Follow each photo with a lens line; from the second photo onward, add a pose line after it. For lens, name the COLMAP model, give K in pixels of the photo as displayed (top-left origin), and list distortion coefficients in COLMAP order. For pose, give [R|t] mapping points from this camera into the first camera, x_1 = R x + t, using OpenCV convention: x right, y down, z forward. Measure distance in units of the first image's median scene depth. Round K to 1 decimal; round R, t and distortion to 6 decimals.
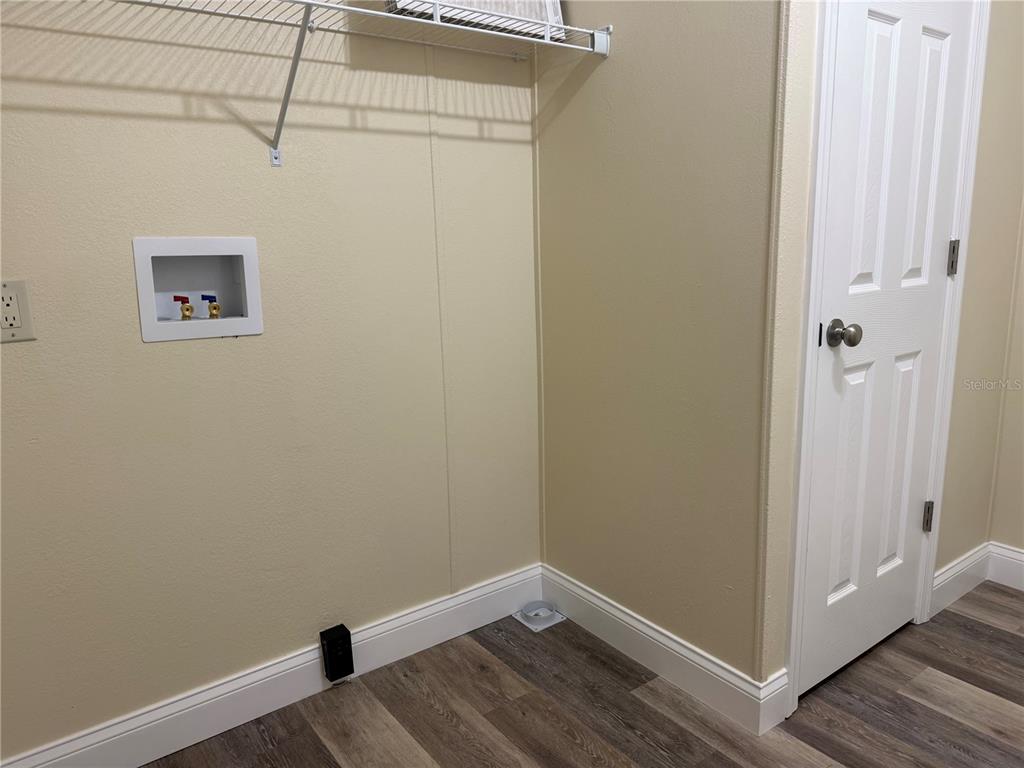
lens RADIAL K [[722.3, 0, 514.3], [0, 722.3, 376.3], [0, 0, 1]] dist [0.056004, -0.068241]
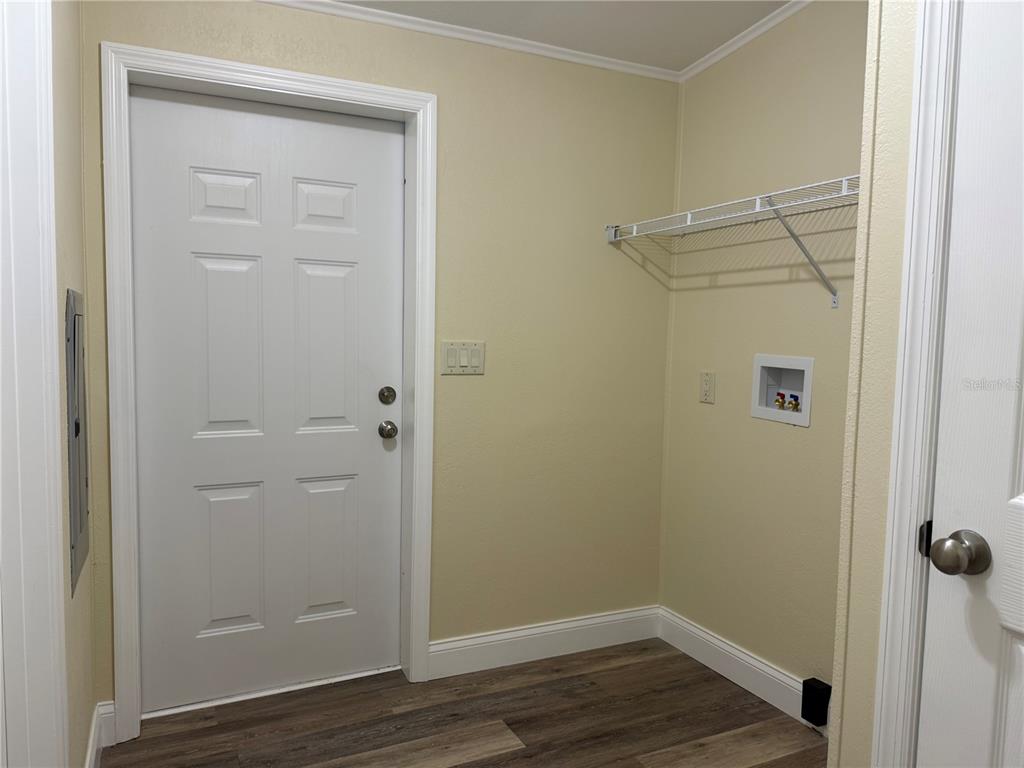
lens RADIAL K [[722.3, 0, 512.7], [0, 722.3, 386.8], [0, 0, 1]] dist [0.056004, -0.068241]
pose [[-0.187903, 0.090242, -0.978033, 1.166651], [-0.219864, 0.966636, 0.131431, -0.202514], [0.957263, 0.239731, -0.161793, 0.714375]]
